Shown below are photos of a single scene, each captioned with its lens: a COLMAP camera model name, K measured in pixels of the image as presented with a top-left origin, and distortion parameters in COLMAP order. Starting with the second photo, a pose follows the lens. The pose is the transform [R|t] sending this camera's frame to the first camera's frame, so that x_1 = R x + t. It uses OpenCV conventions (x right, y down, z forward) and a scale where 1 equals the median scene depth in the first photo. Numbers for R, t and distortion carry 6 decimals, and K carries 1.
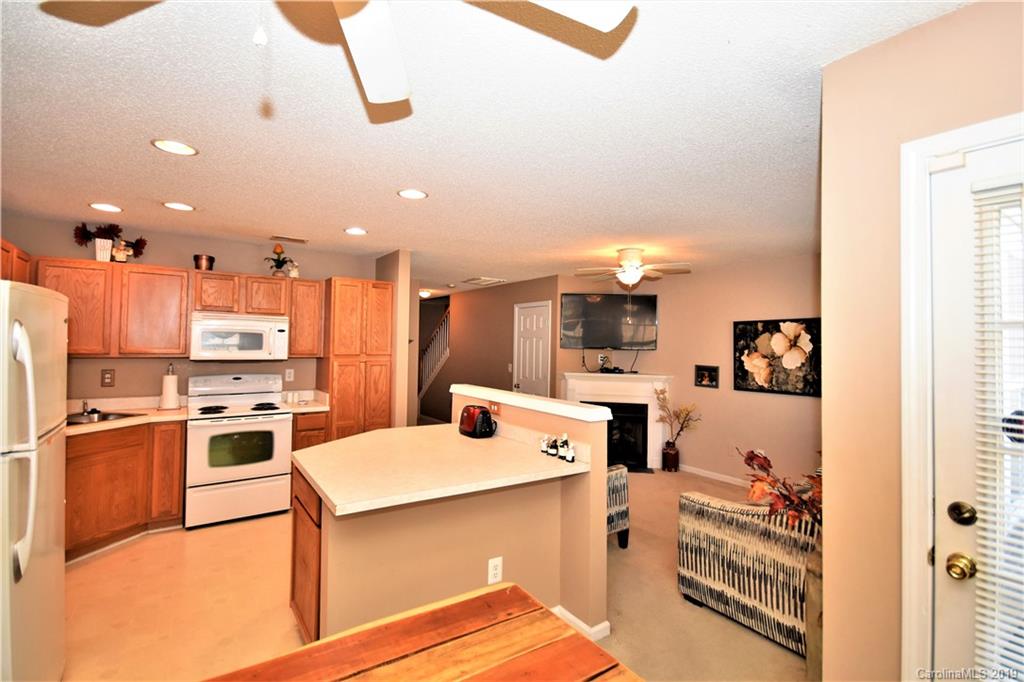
lens RADIAL K [[476.6, 0, 516.2], [0, 476.6, 331.5], [0, 0, 1]] dist [0.003158, -0.000943]
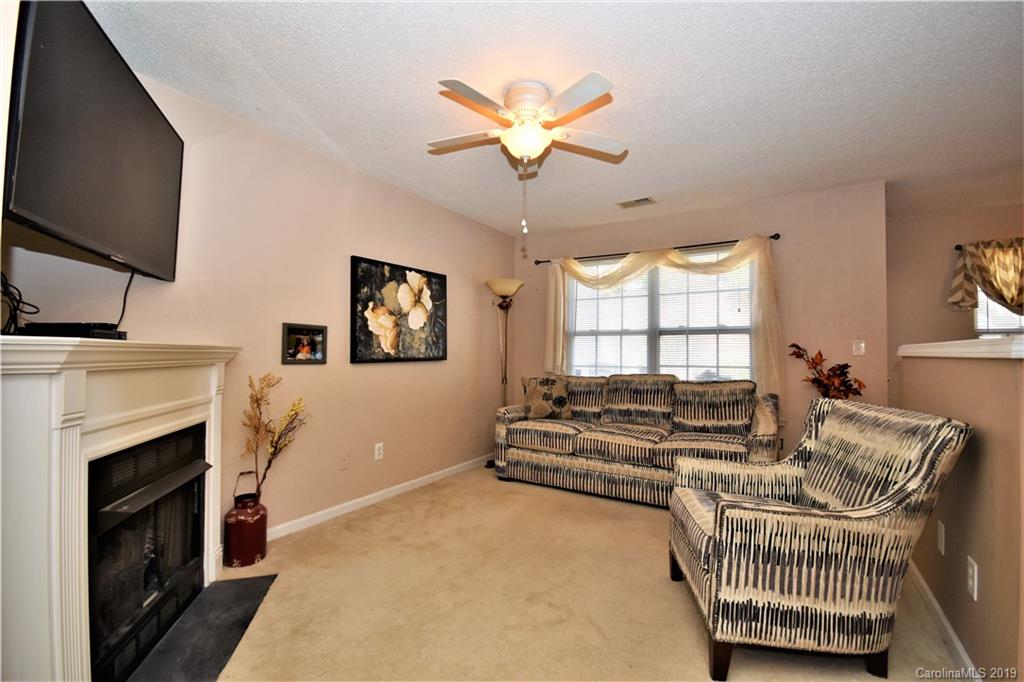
lens RADIAL K [[445.7, 0, 516.4], [0, 445.7, 343.7], [0, 0, 1]] dist [0.000875, -0.009251]
pose [[-0.409245, -0.001997, 0.912422, -0.193956], [-0.038516, 0.999144, -0.015089, 0.108910], [-0.911611, -0.041318, -0.408972, 1.171203]]
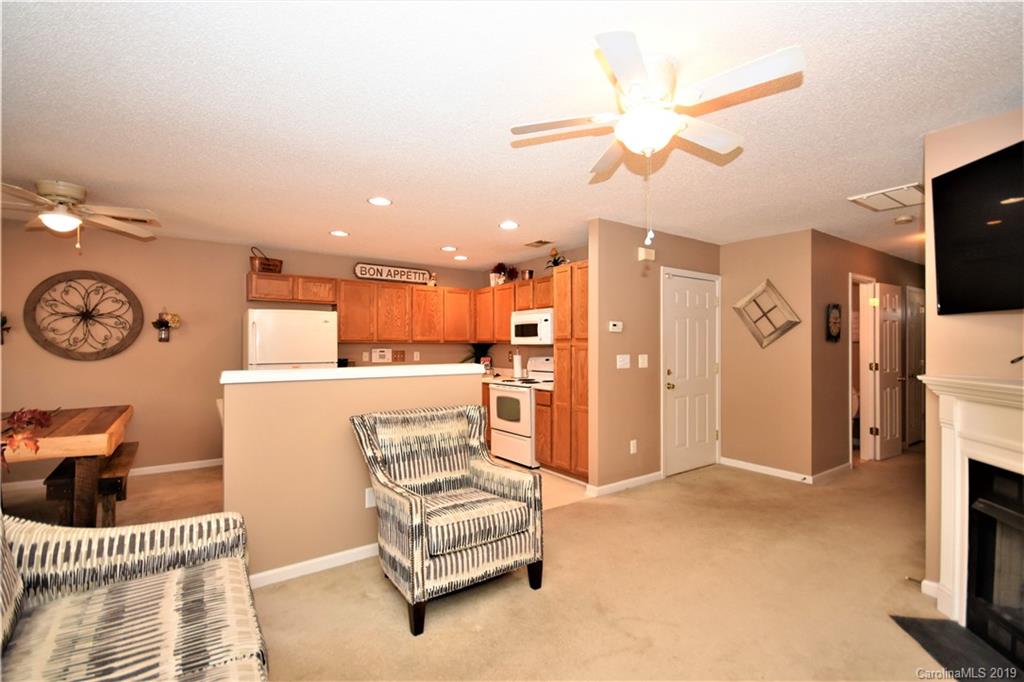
lens RADIAL K [[461.3, 0, 516.8], [0, 461.3, 341.8], [0, 0, 1]] dist [0.005018, -0.007128]
pose [[0.012766, -0.024643, -0.999615, 0.625328], [0.029331, 0.999275, -0.024260, 0.073841], [0.999488, -0.029010, 0.013479, 0.855811]]
